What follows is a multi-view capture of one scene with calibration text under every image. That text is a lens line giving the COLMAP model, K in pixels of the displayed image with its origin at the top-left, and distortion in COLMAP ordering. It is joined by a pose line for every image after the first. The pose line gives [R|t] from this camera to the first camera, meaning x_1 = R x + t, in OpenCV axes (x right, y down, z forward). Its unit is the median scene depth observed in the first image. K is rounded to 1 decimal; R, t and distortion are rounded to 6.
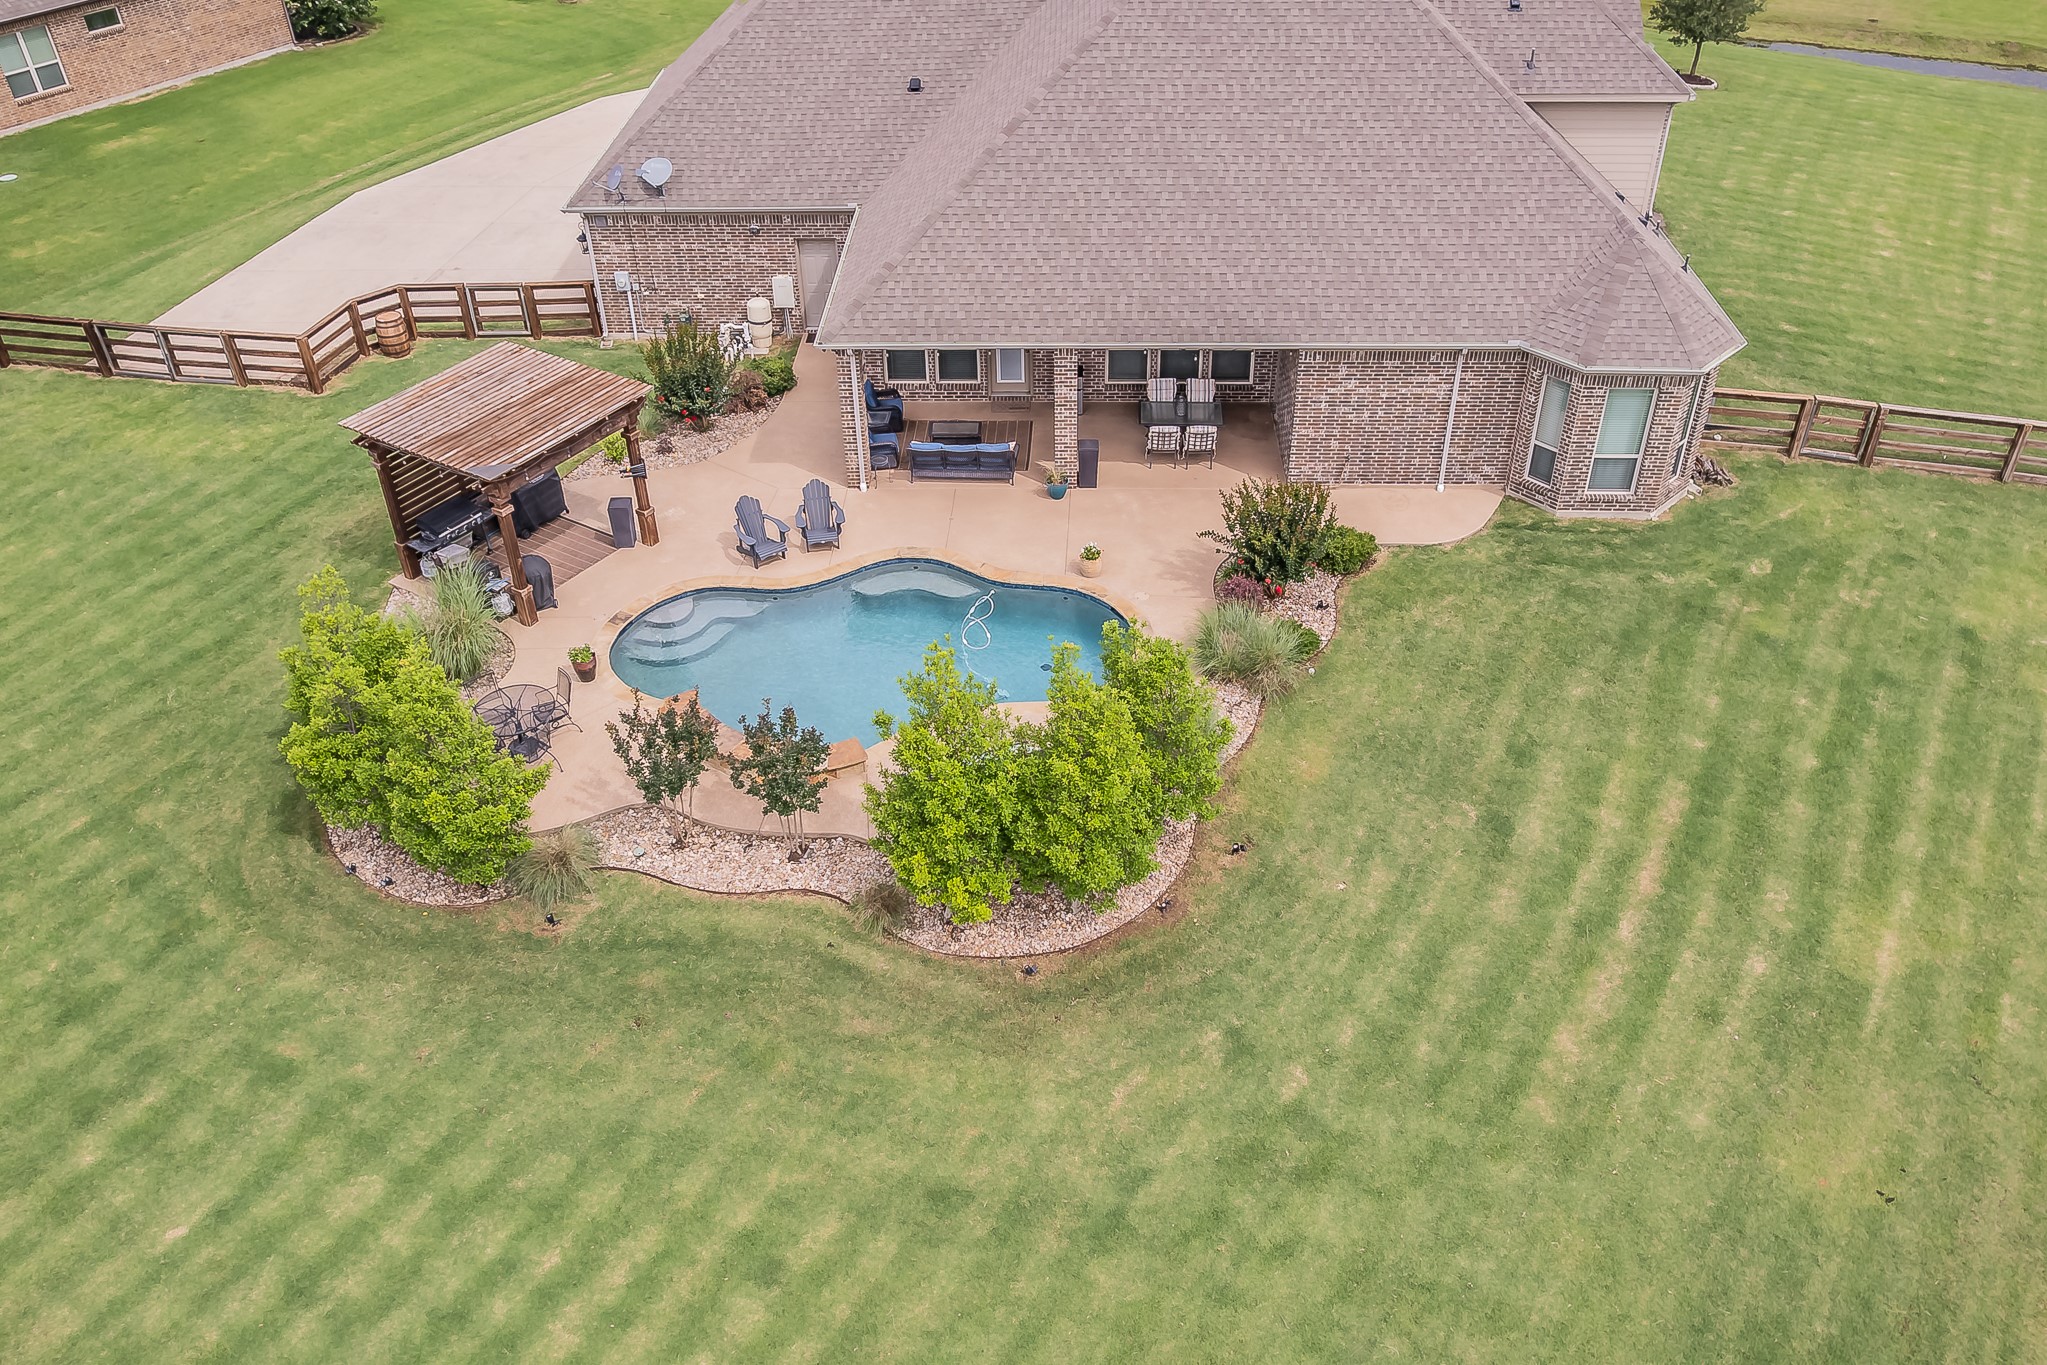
lens RADIAL K [[1263.7, 0, 1023.5], [0, 1263.7, 682.5], [0, 0, 1]] dist [-0.006828, -0.042485]
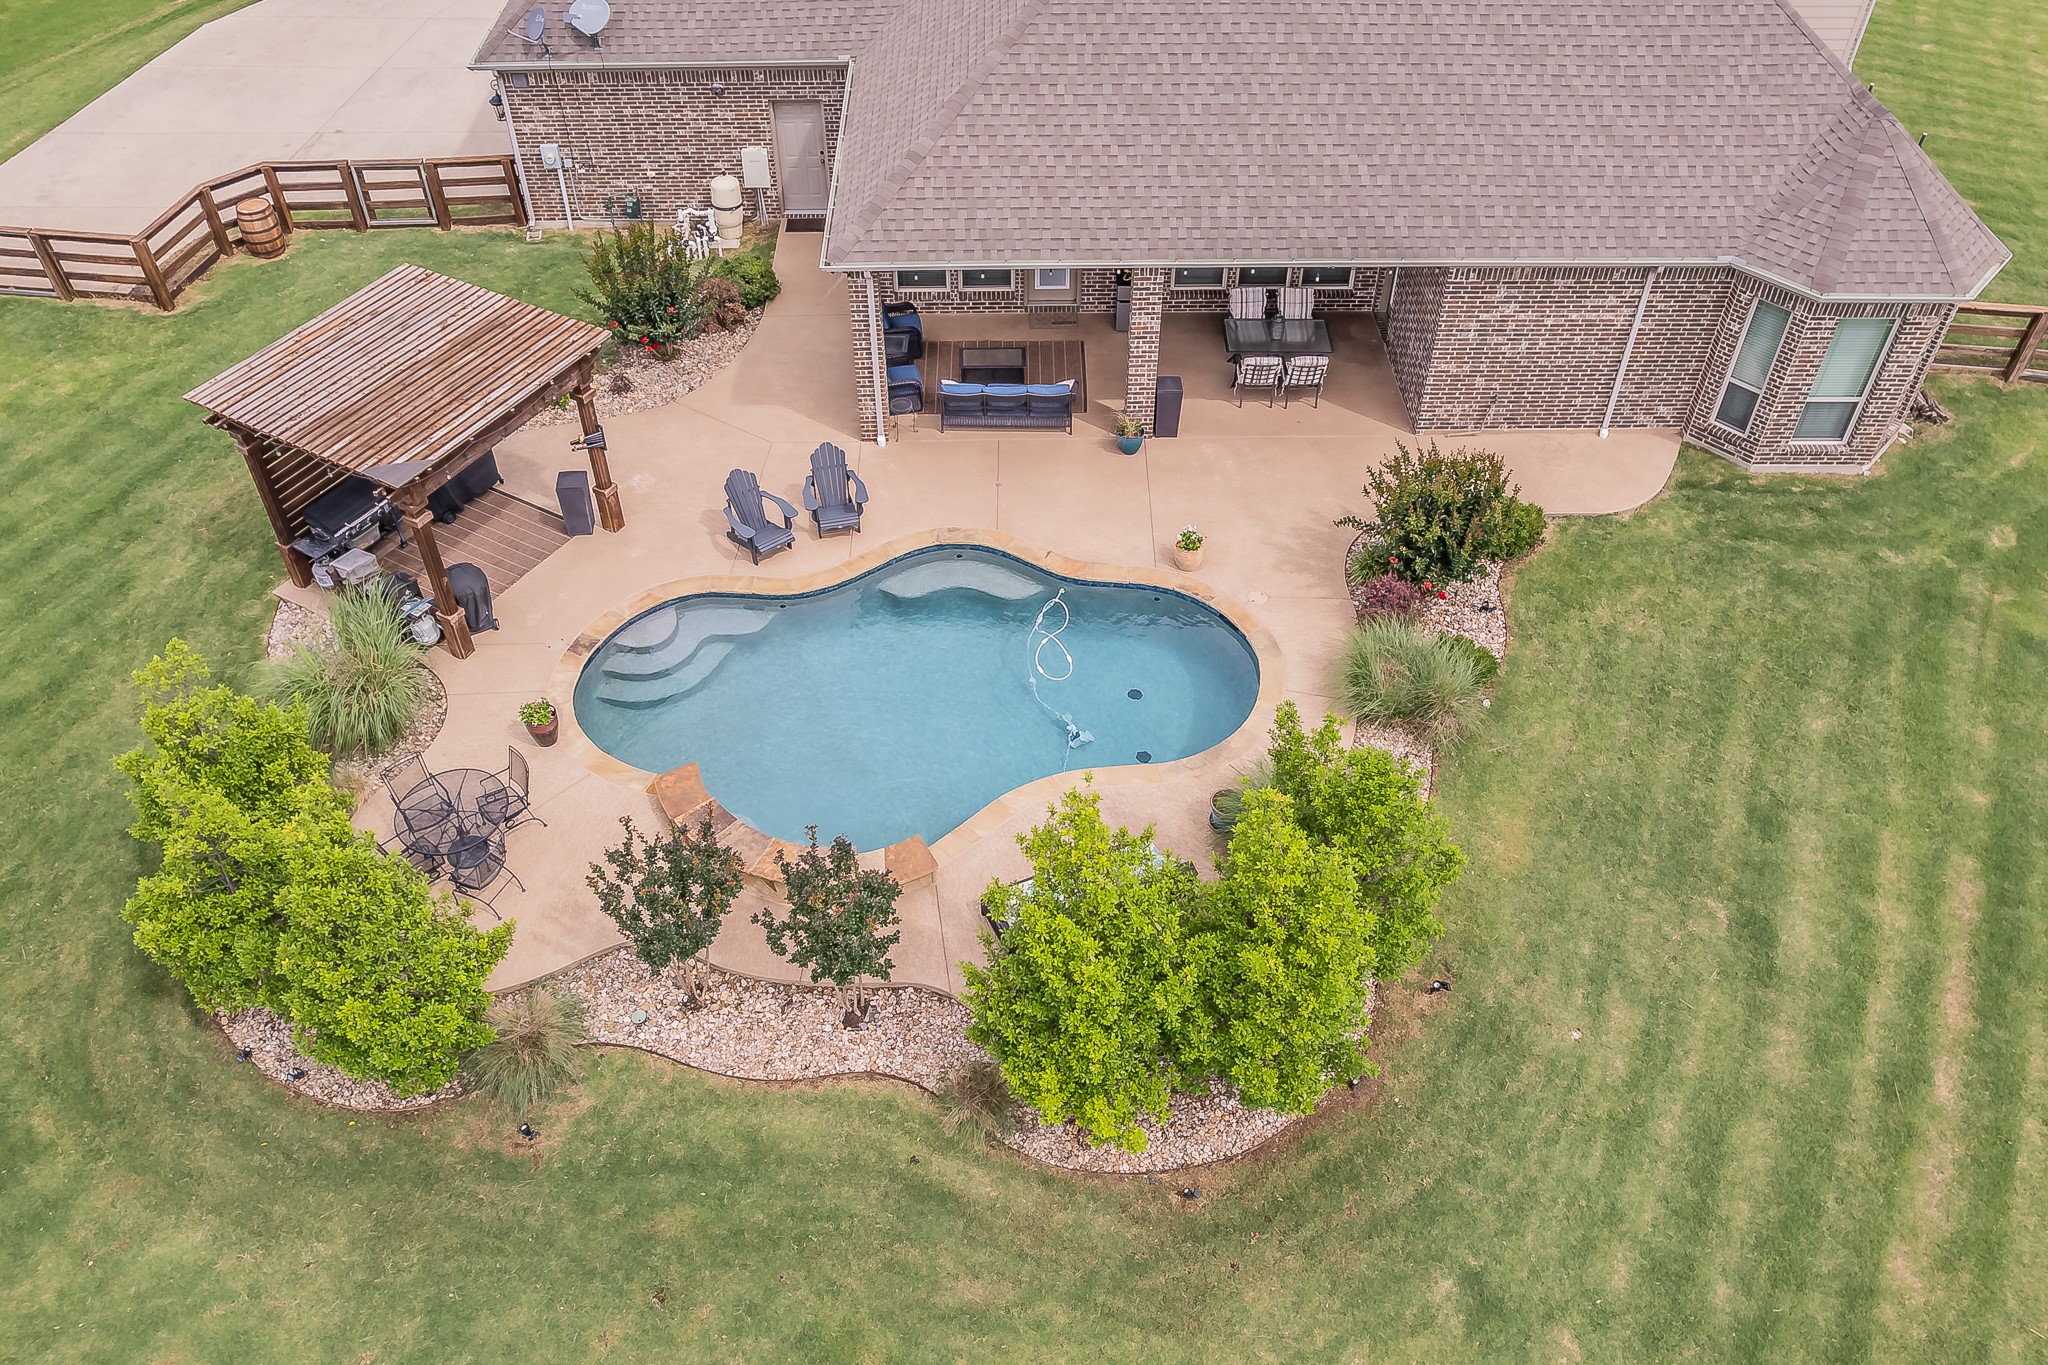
lens RADIAL K [[1294.5, 0, 1025.0], [0, 1294.5, 654.6], [0, 0, 1]] dist [-0.046828, 0.024864]
pose [[0.998898, -0.022611, 0.041125, -0.083498], [0.018004, 0.993862, 0.109152, -0.122821], [-0.043341, -0.108292, 0.993174, 0.211653]]
